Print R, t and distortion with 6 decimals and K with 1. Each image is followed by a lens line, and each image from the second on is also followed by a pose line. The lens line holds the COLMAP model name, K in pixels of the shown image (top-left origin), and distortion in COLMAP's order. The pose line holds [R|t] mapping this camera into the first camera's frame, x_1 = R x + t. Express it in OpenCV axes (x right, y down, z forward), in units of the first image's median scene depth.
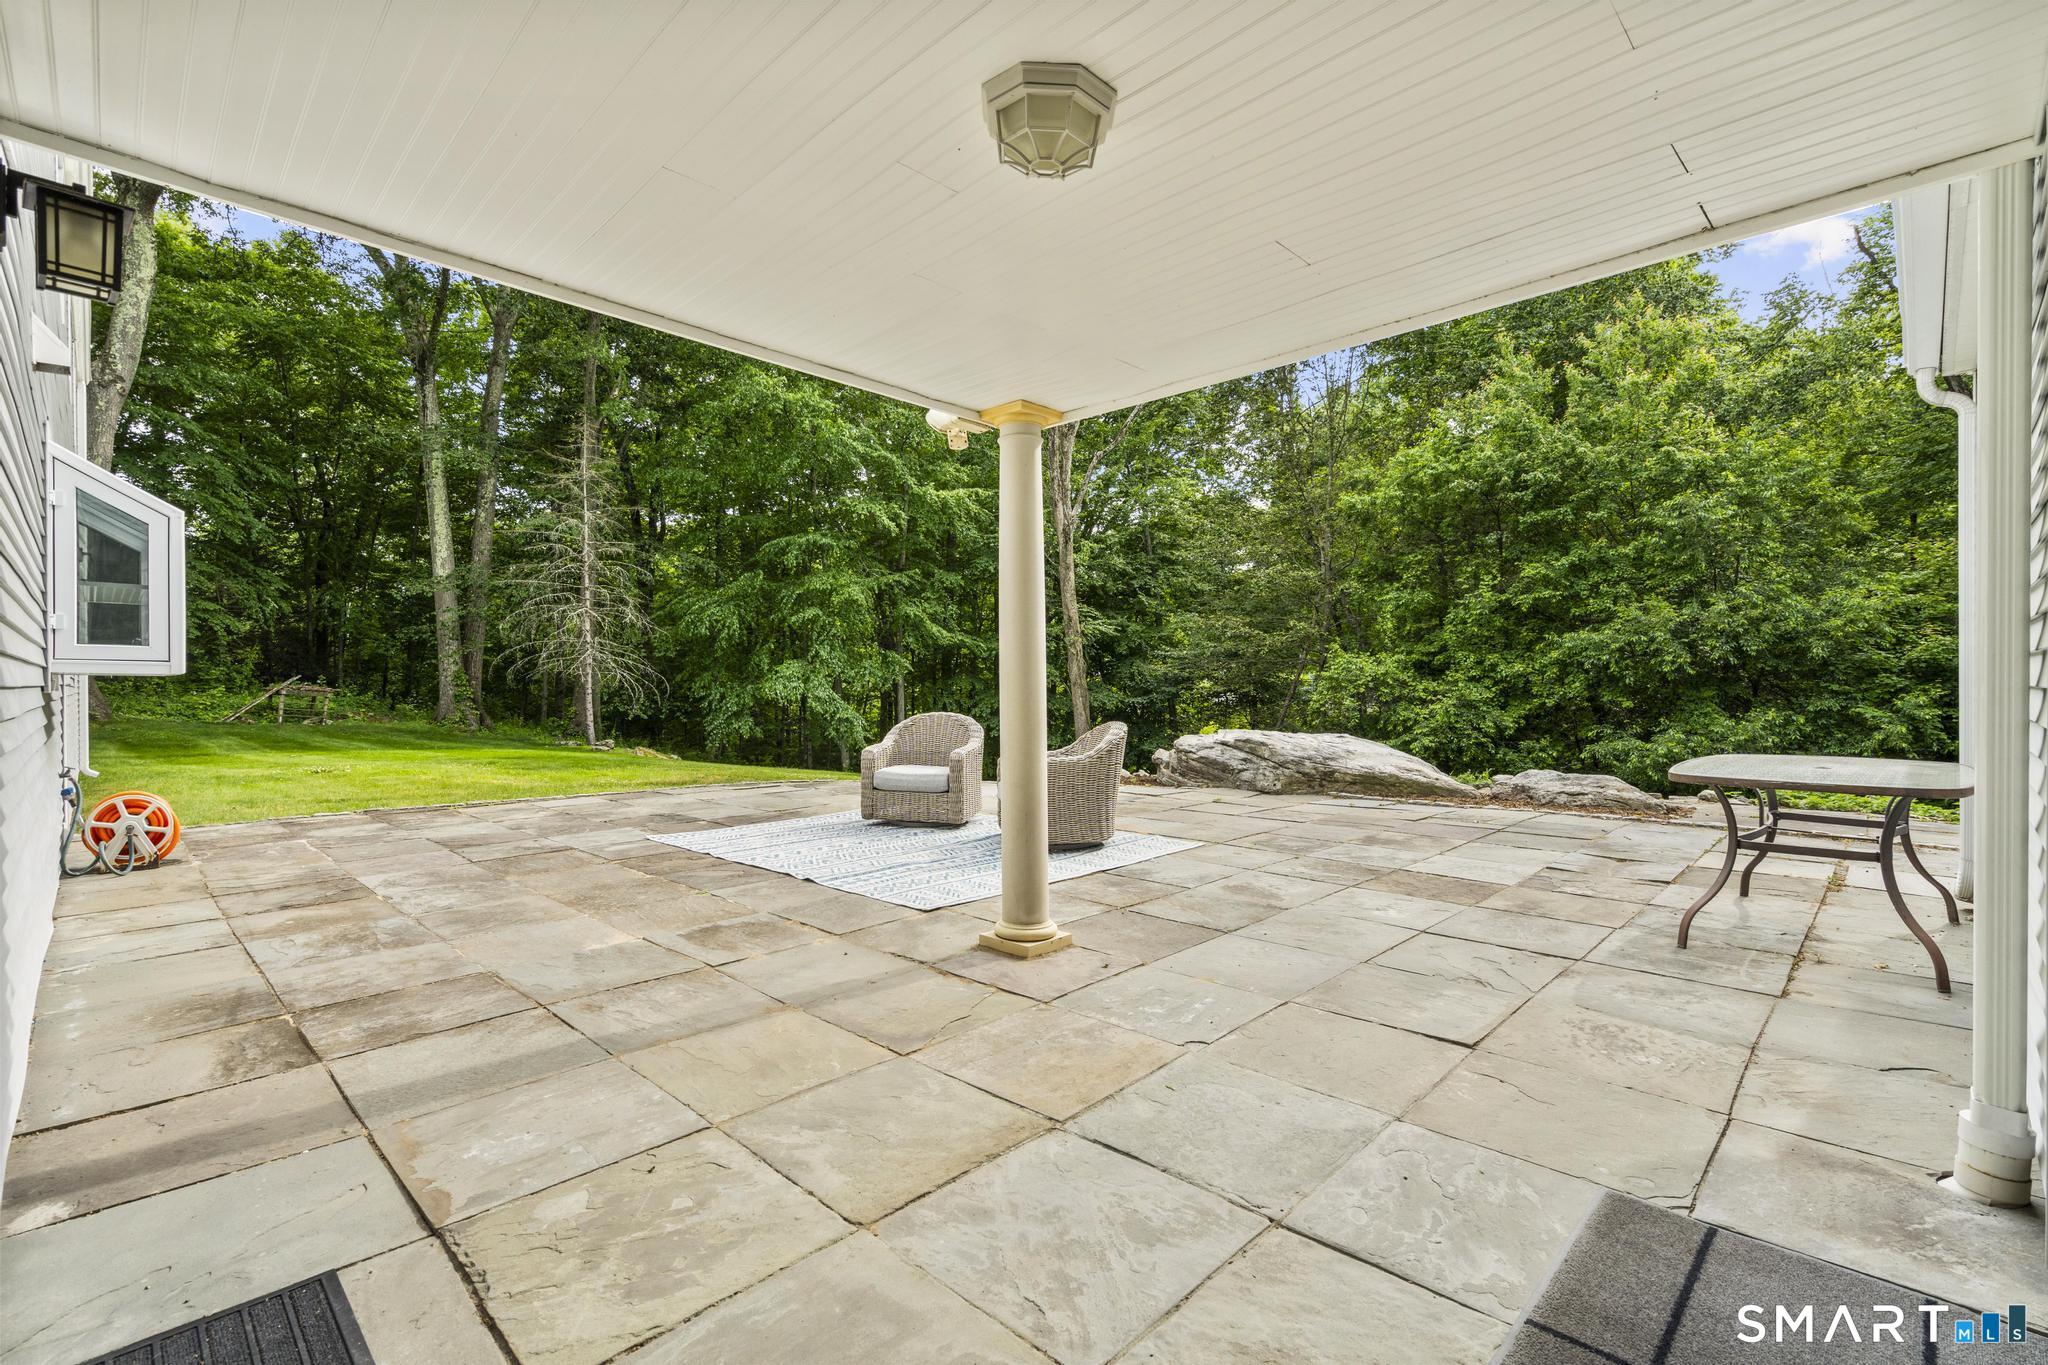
lens RADIAL K [[914.5, 0, 1025.2], [0, 914.5, 684.1], [0, 0, 1]] dist [0.000115, 0.000008]
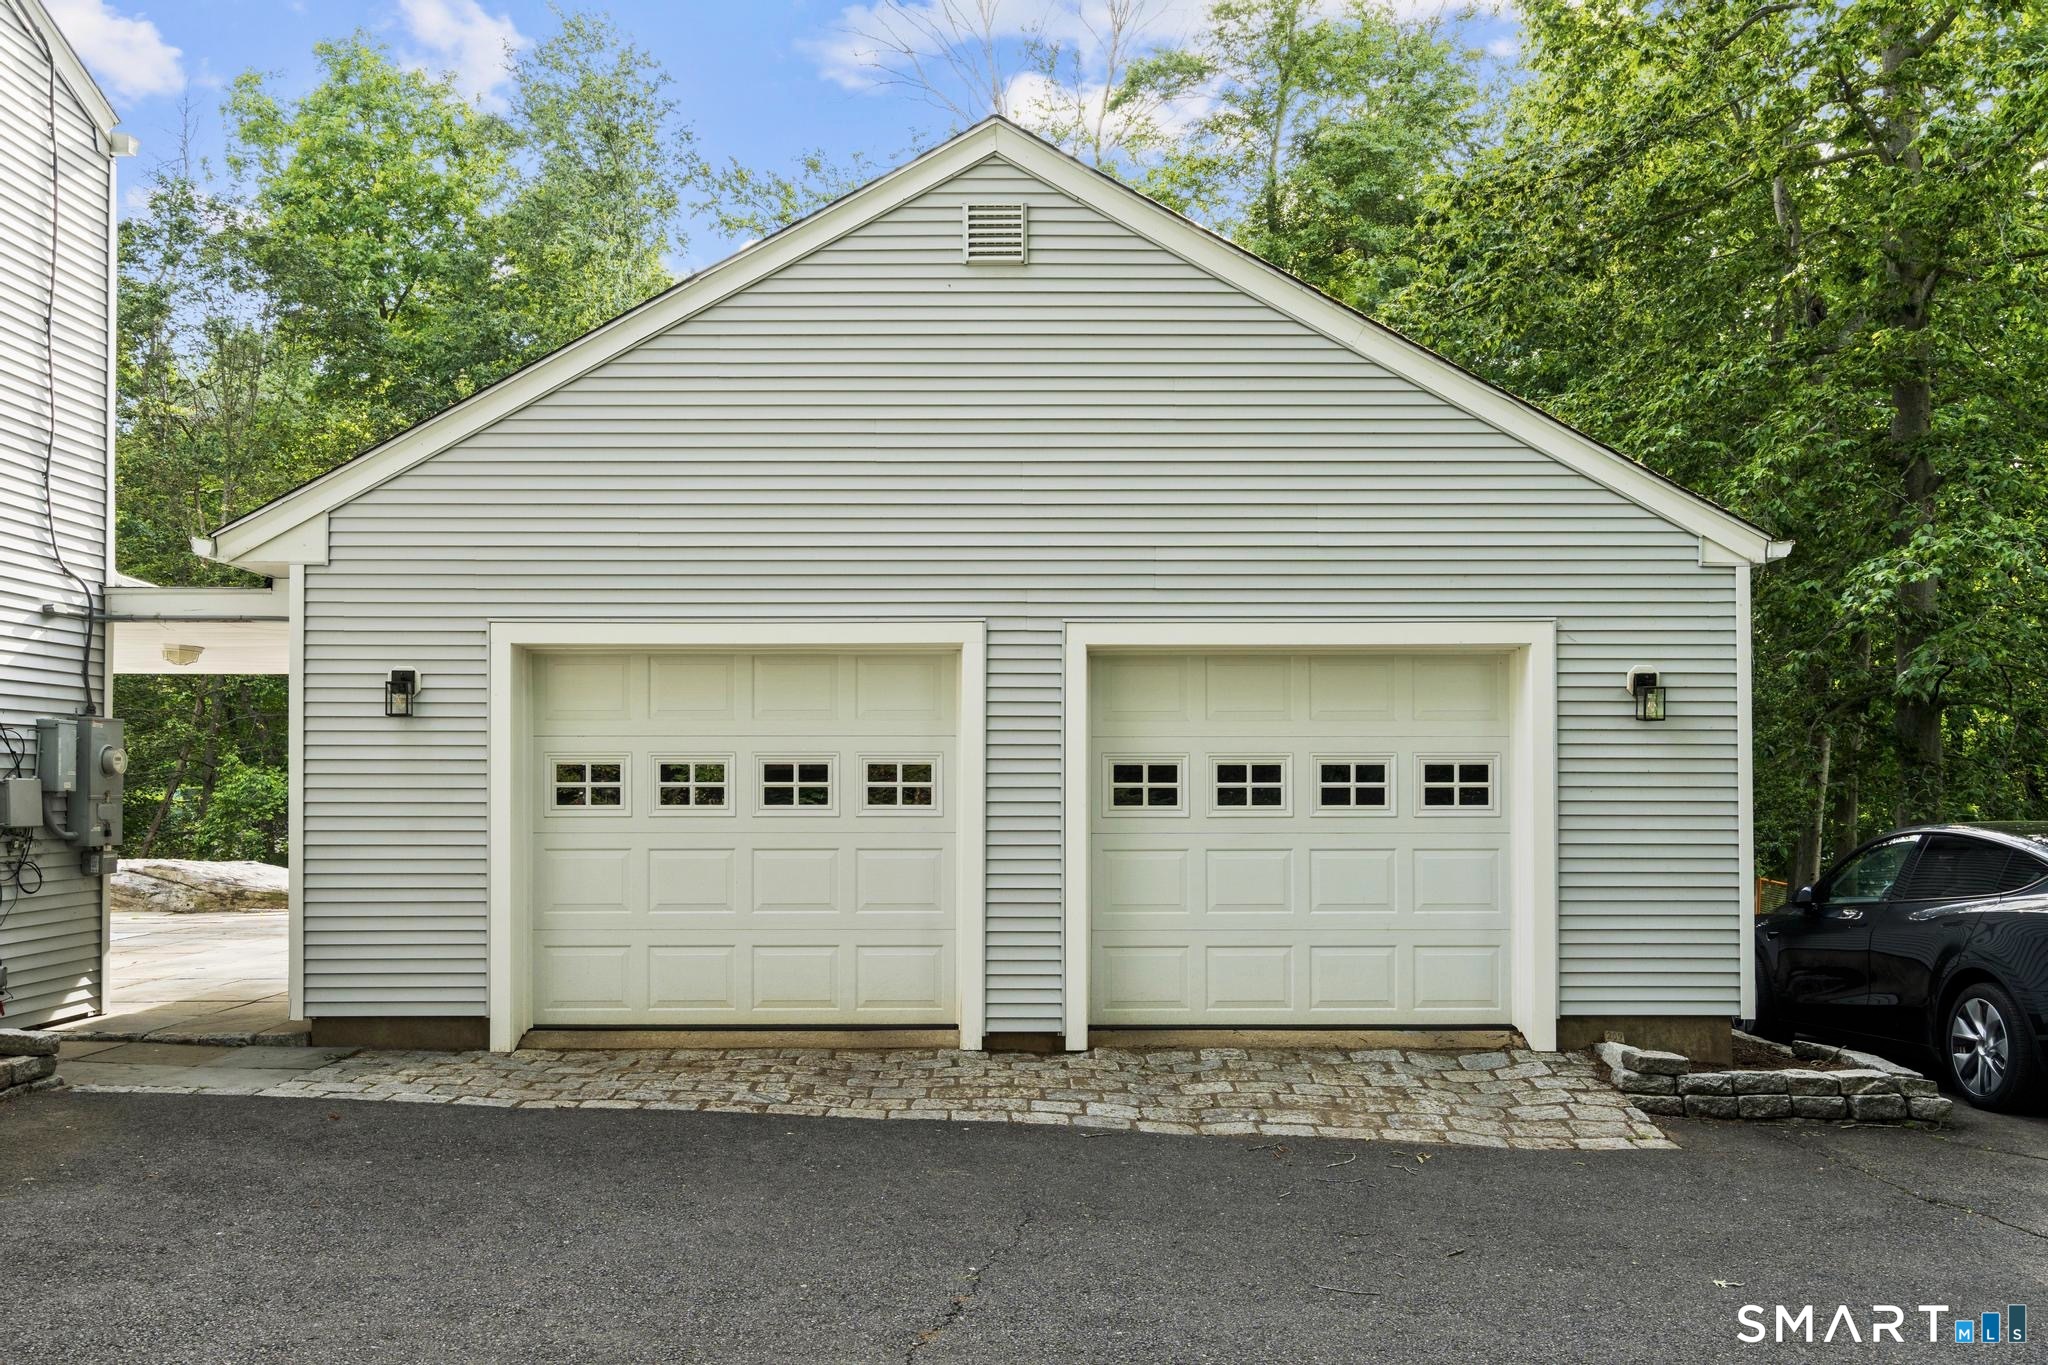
lens RADIAL K [[1677.8, 0, 1024.5], [0, 1677.8, 687.9], [0, 0, 1]] dist [0.015215, 0.001405]
pose [[0.713557, 0.045621, 0.699110, -0.408649], [0.003235, 0.997652, -0.068404, -0.007268], [-0.700590, 0.051072, 0.711734, -1.082143]]
